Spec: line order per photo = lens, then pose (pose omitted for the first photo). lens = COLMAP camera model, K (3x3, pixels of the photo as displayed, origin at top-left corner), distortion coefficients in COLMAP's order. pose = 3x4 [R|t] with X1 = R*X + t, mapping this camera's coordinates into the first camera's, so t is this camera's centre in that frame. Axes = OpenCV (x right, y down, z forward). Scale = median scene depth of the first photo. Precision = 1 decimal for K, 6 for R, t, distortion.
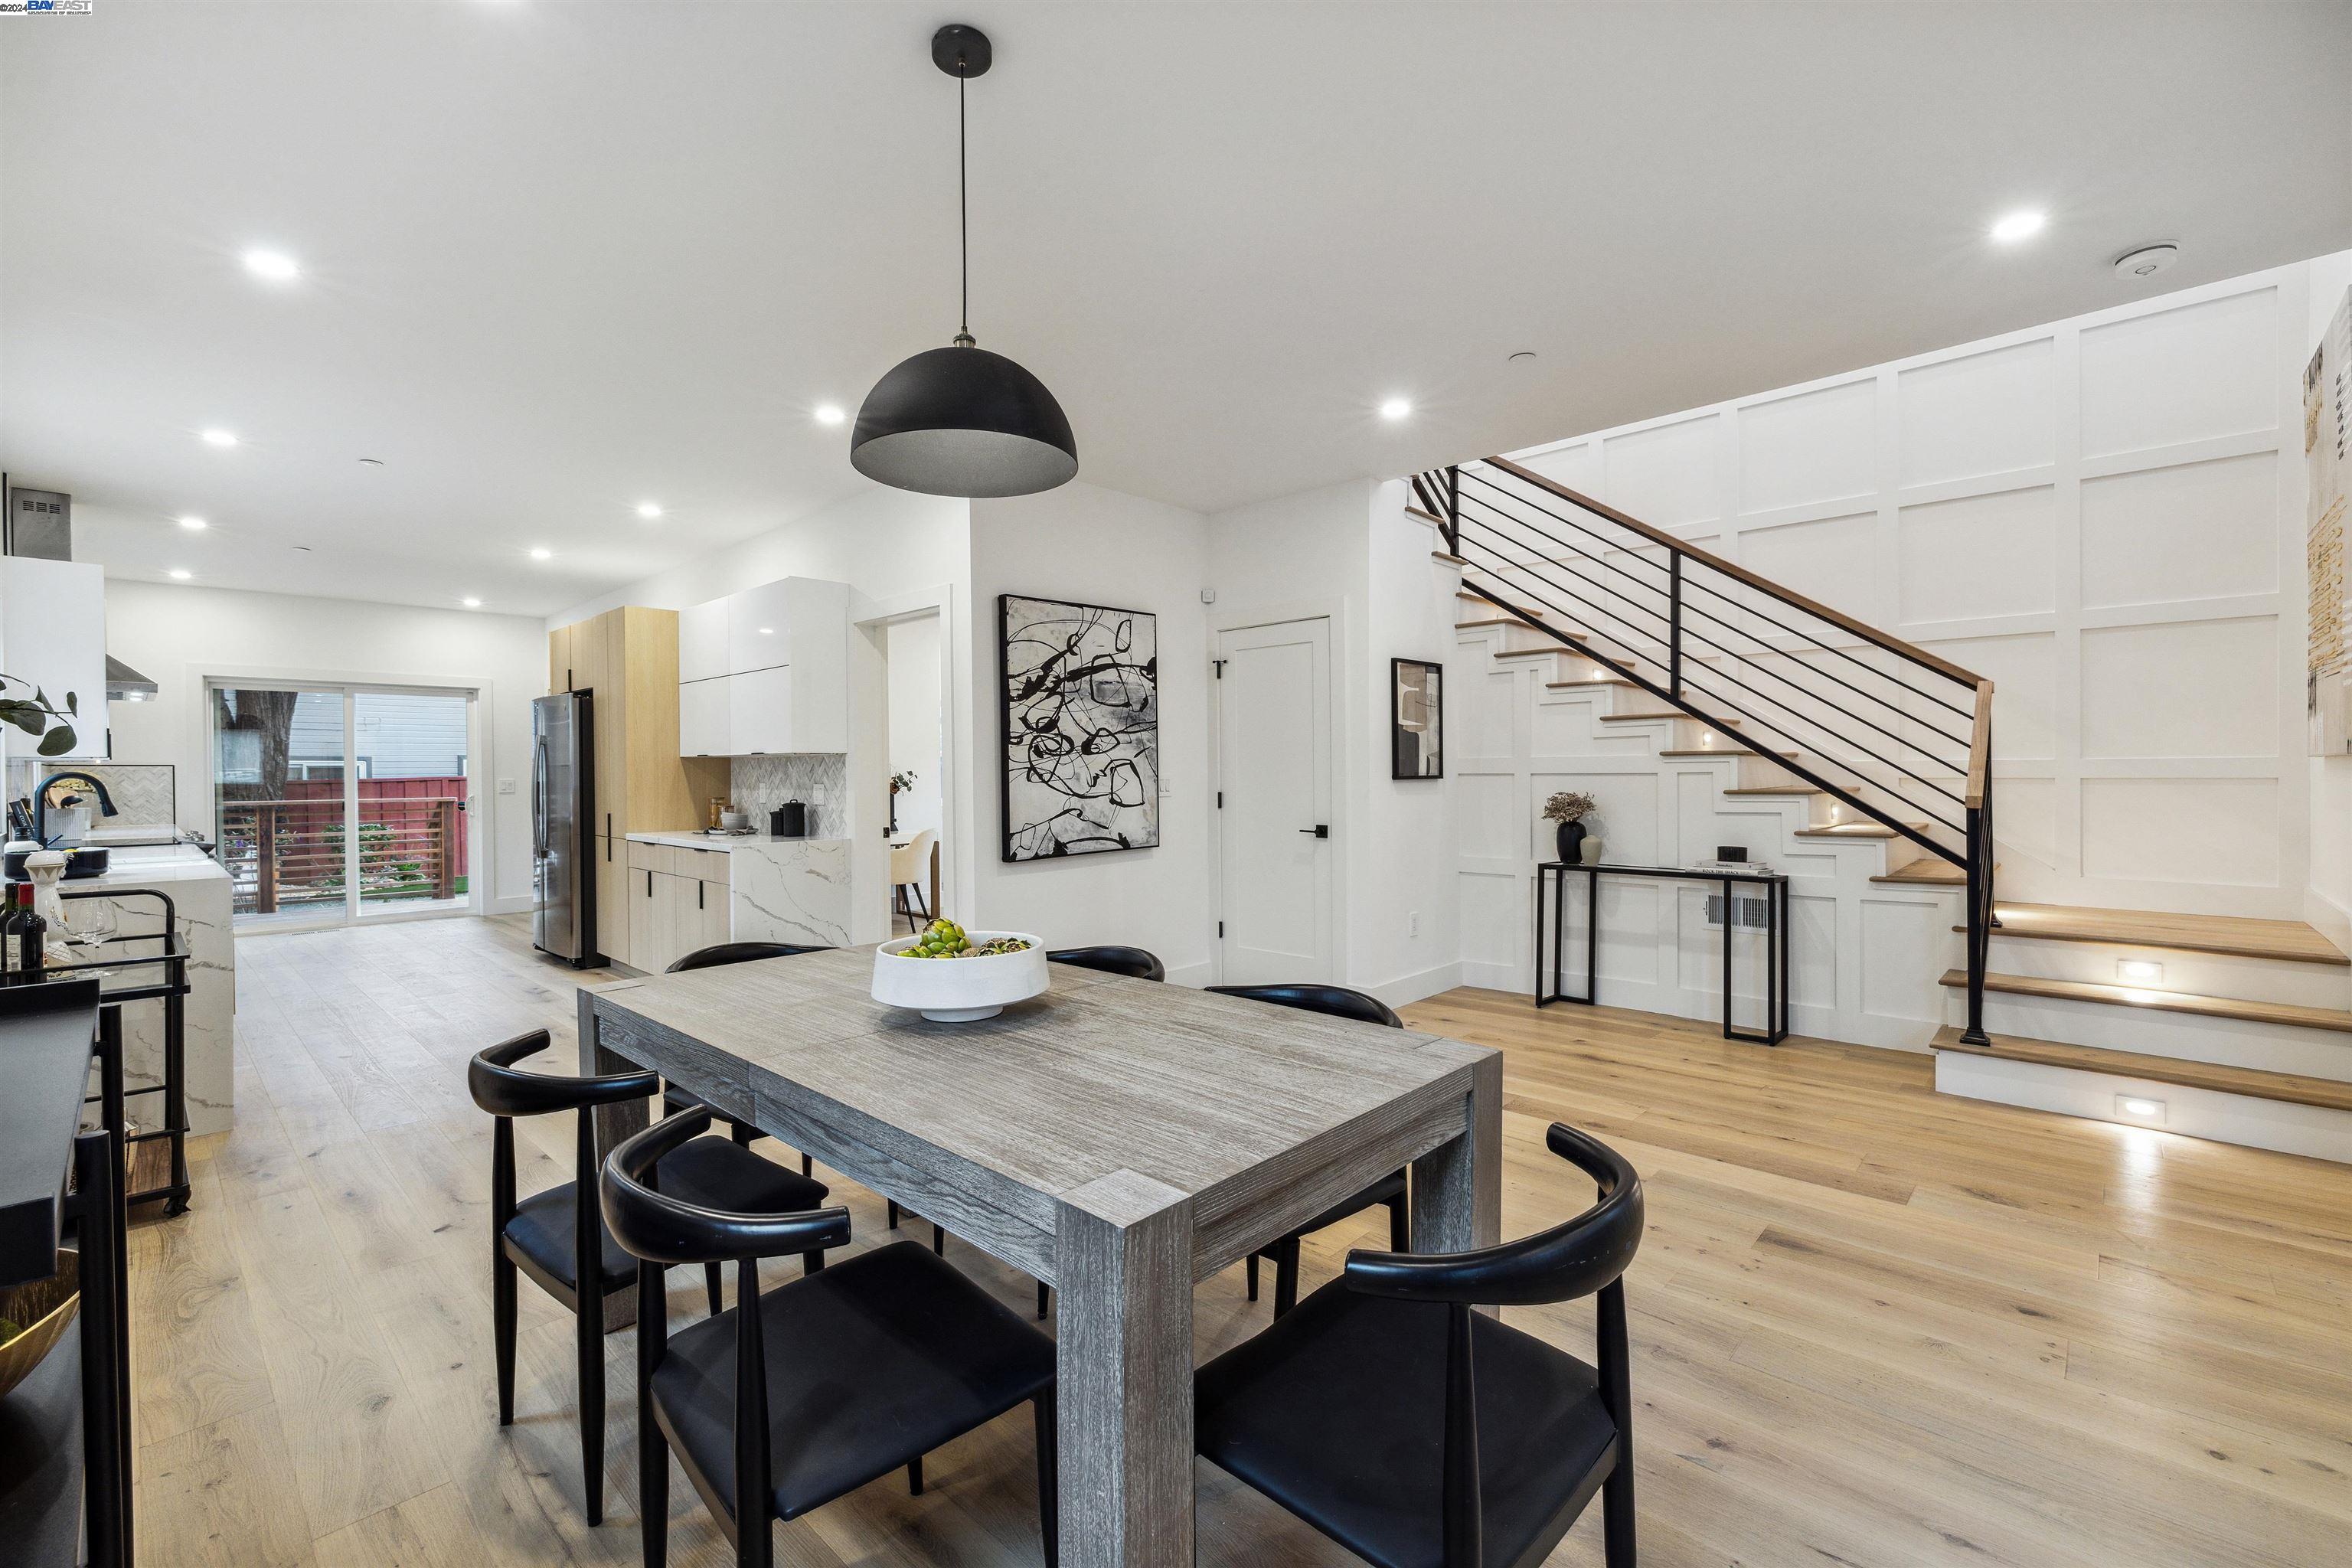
lens RADIAL K [[1015.0, 0, 1174.8], [0, 1015.0, 777.5], [0, 0, 1]] dist [-0.001131, -0.000142]
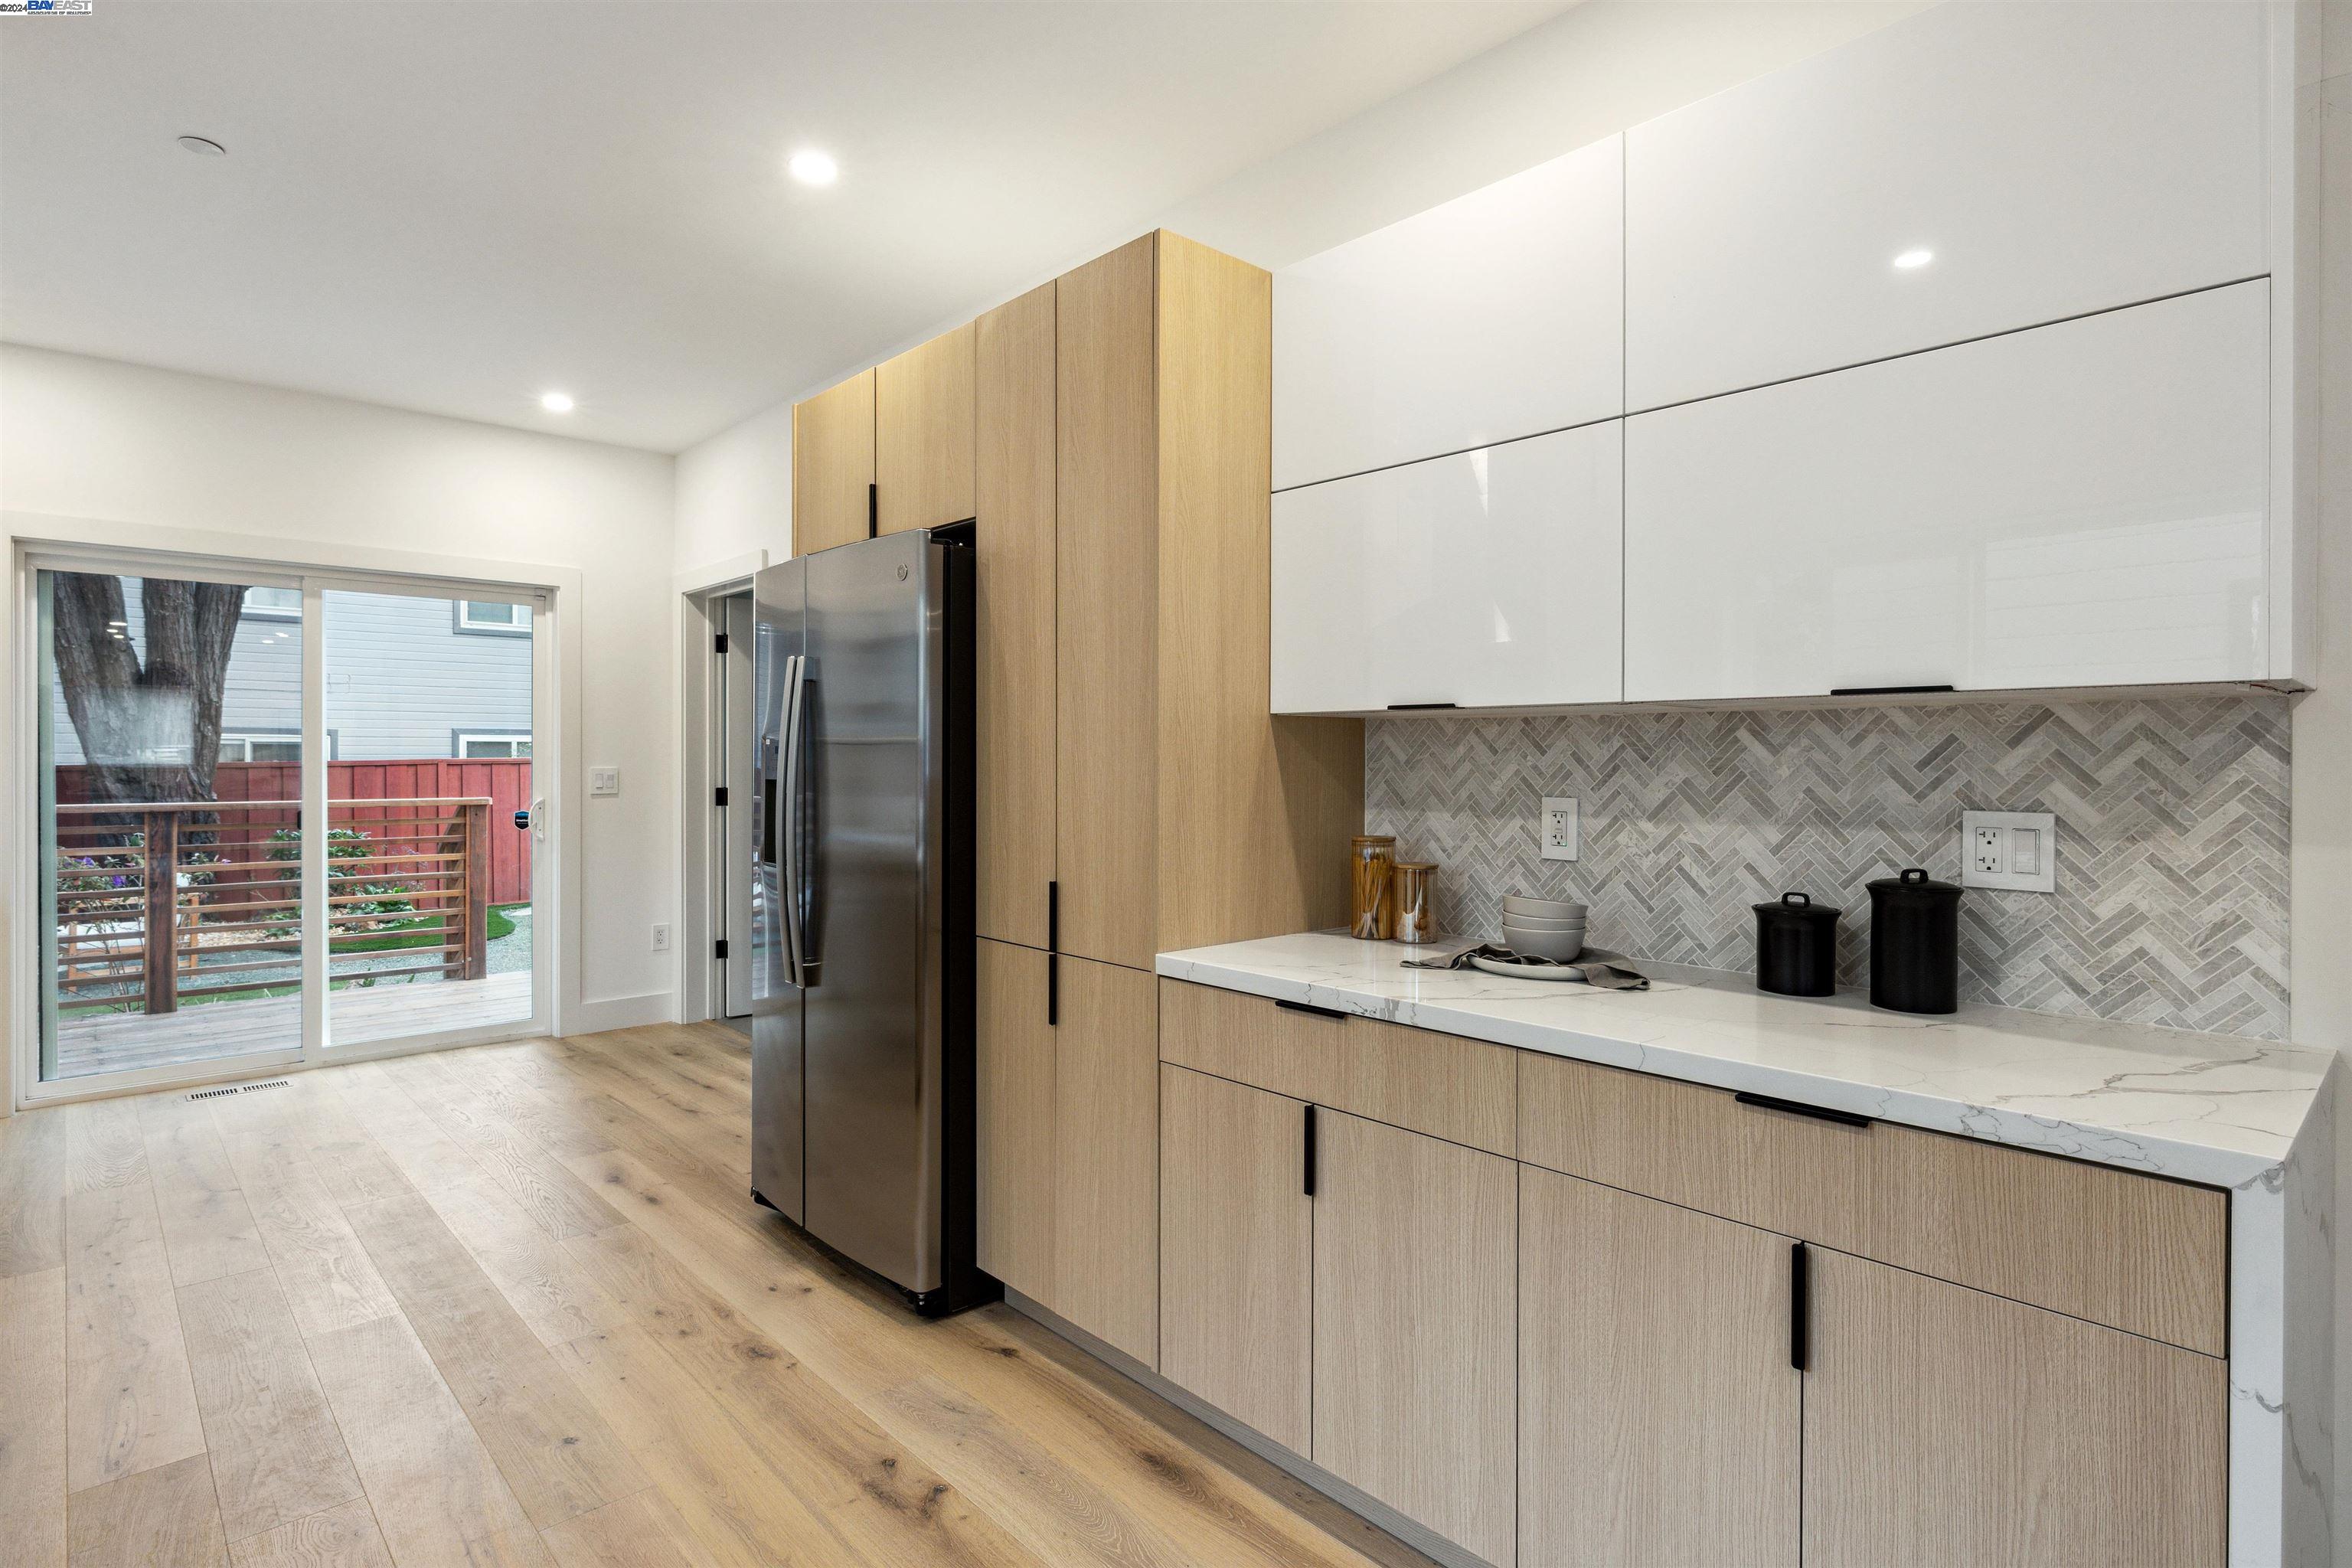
lens RADIAL K [[1194.3, 0, 1177.8], [0, 1194.3, 759.7], [0, 0, 1]] dist [-0.019441, -0.000019]
pose [[0.998758, 0.011350, -0.048512, -0.367133], [-0.011715, 0.999905, -0.007261, -0.001568], [0.048425, 0.007820, 0.998796, 0.449206]]
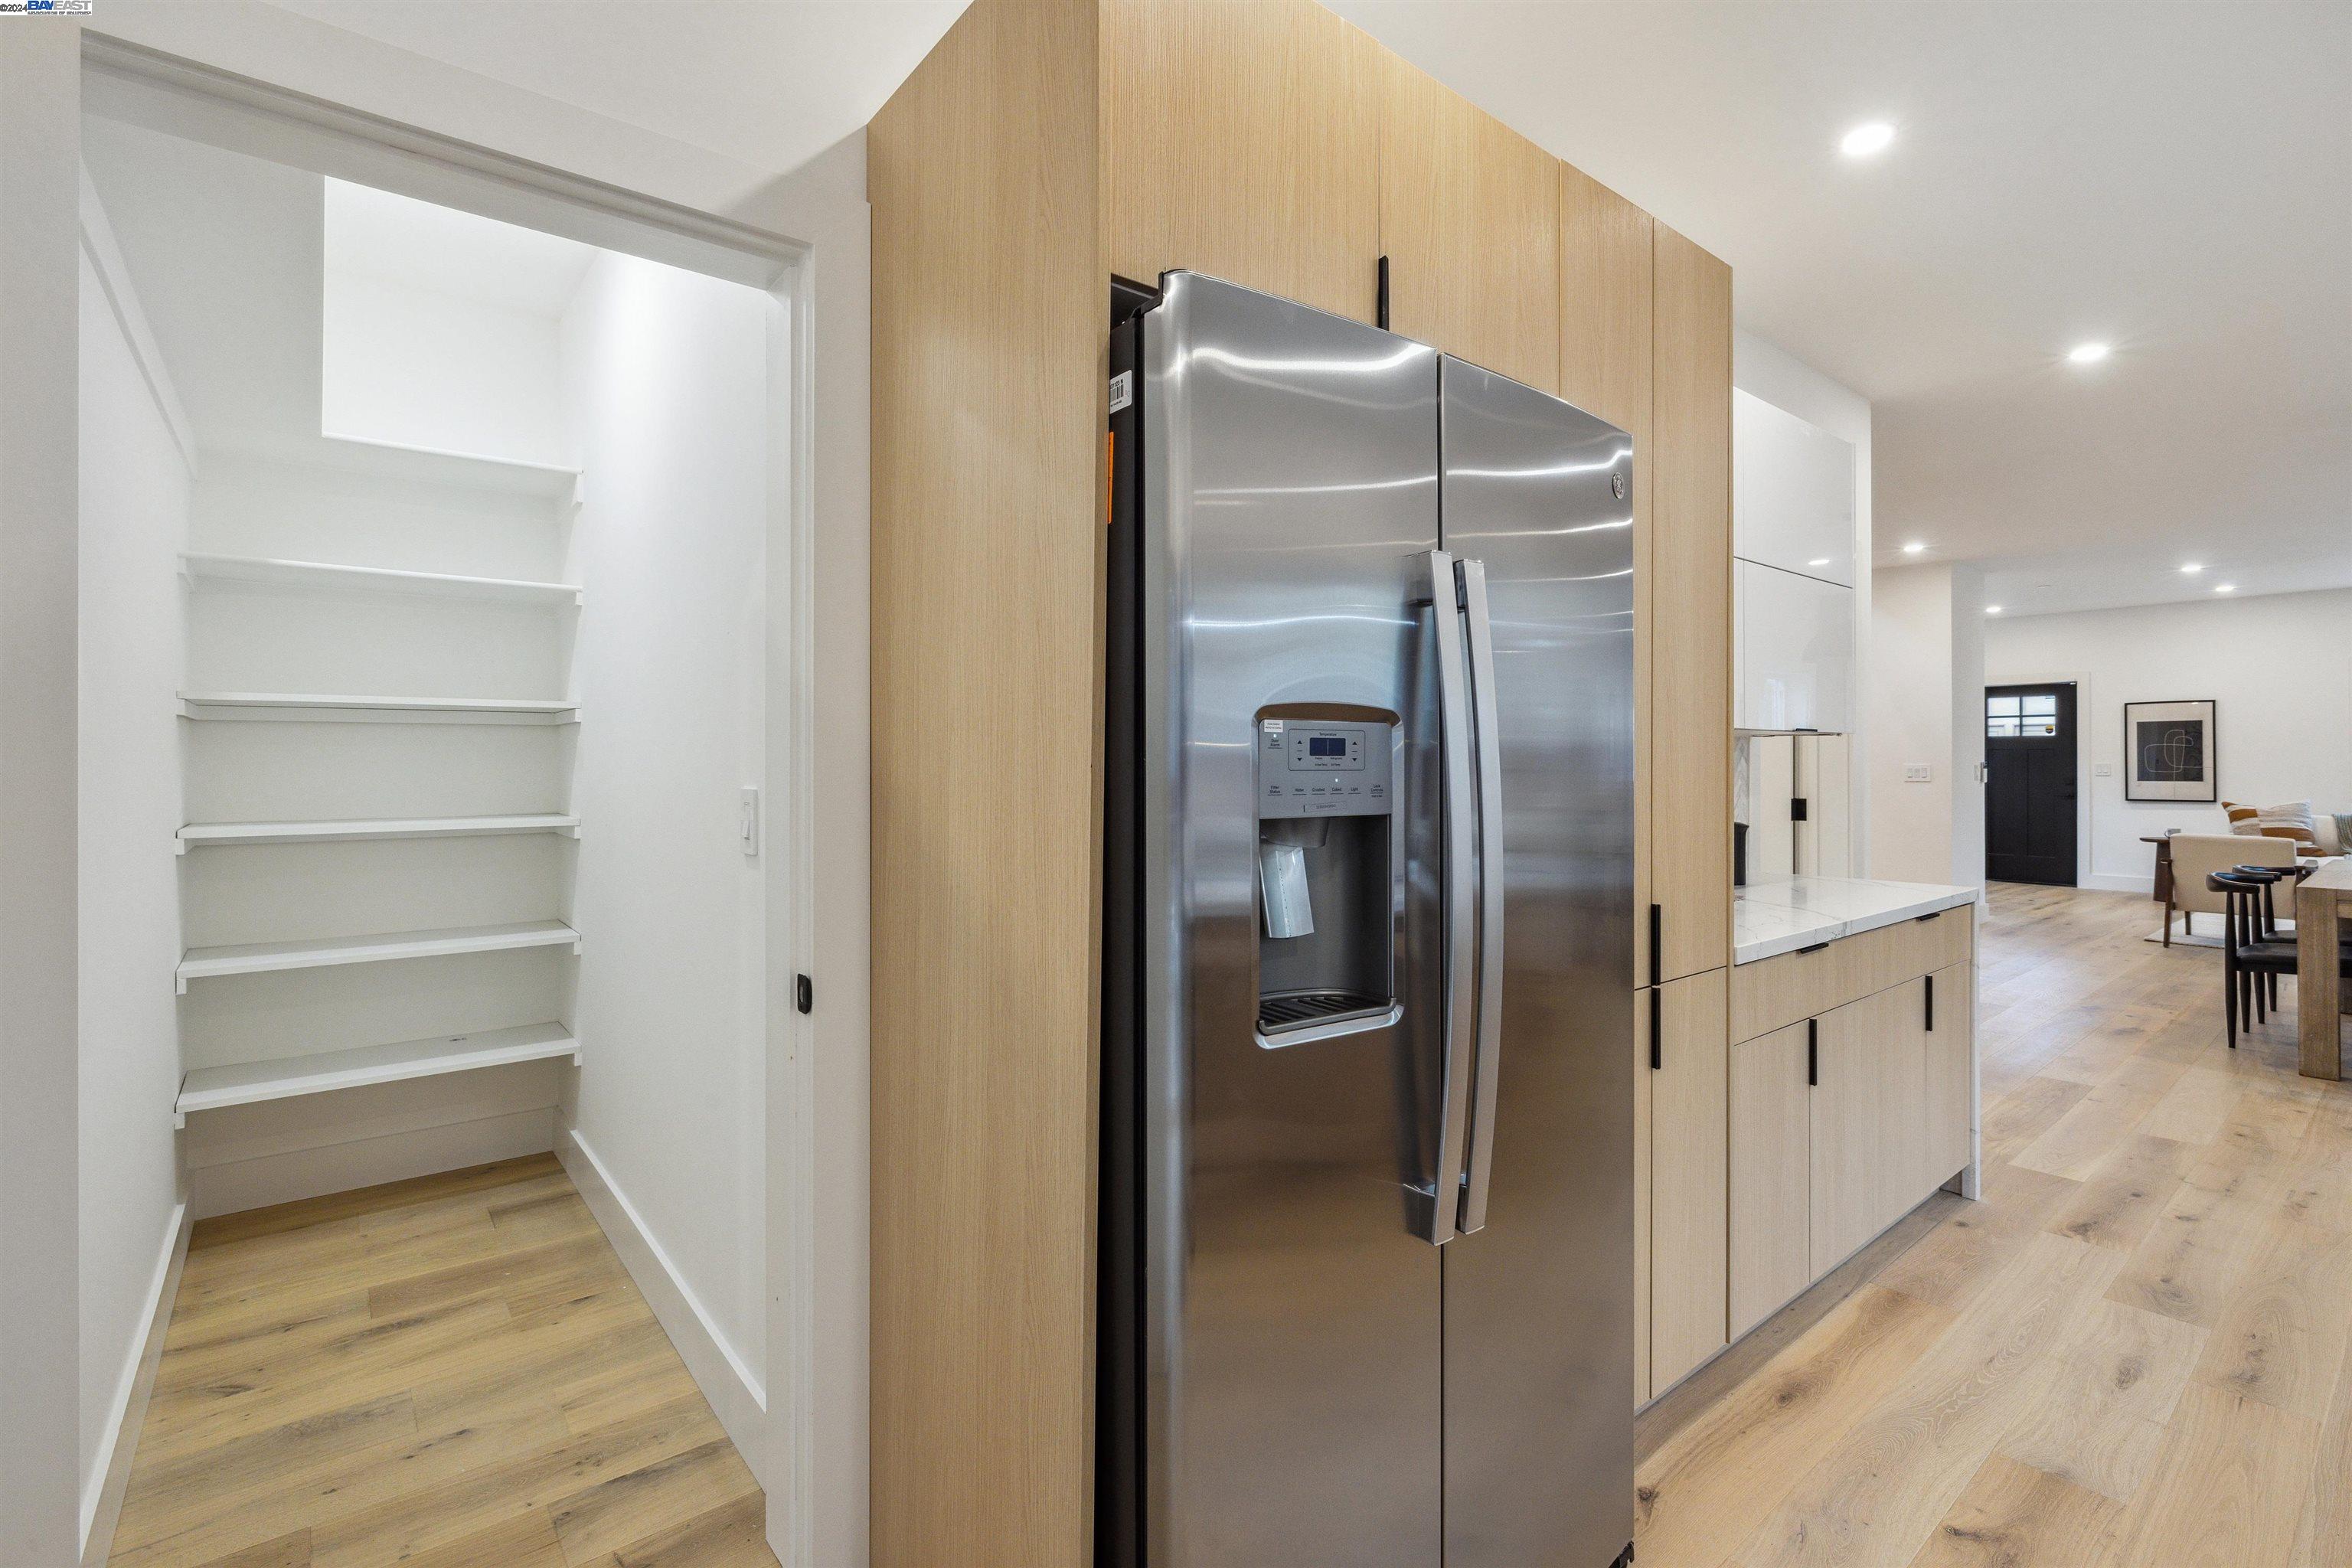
lens RADIAL K [[1064.2, 0, 1171.1], [0, 1064.2, 760.4], [0, 0, 1]] dist [-0.003373, -0.000346]
pose [[0.125752, 0.009165, 0.992019, -0.648933], [0.009139, 0.999904, -0.010396, -0.003382], [-0.992020, 0.010374, 0.125656, 0.810606]]
